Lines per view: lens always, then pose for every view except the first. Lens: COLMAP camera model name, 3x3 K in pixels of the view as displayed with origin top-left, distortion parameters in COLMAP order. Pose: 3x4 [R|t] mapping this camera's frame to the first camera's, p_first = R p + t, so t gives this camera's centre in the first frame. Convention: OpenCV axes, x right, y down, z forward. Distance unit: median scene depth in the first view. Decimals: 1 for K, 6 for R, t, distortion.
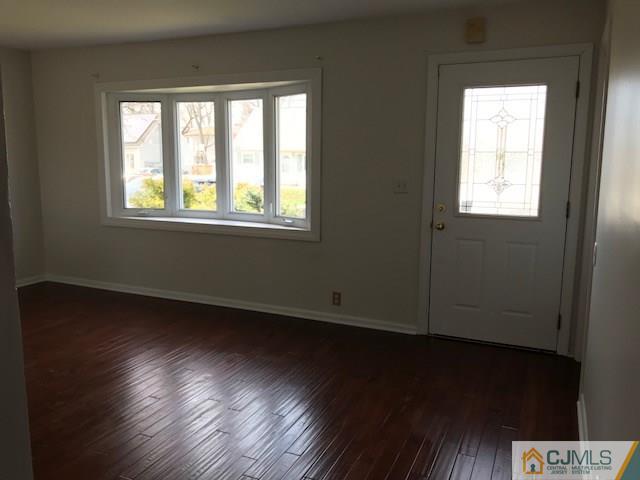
lens RADIAL K [[531.4, 0, 318.0], [0, 531.4, 241.1], [0, 0, 1]] dist [0.062373, -0.112221]
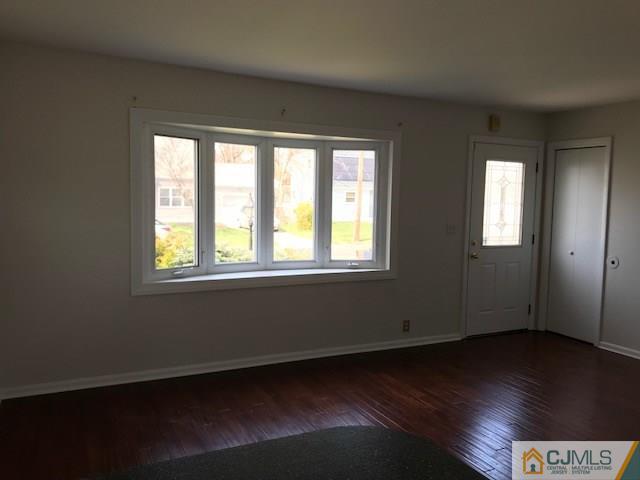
lens RADIAL K [[531.4, 0, 318.0], [0, 531.4, 241.1], [0, 0, 1]] dist [0.062373, -0.112221]
pose [[0.621468, -0.050137, 0.781833, -0.896239], [0.109239, 0.993747, -0.023106, -0.063903], [-0.775786, 0.099766, 0.623059, 0.363239]]
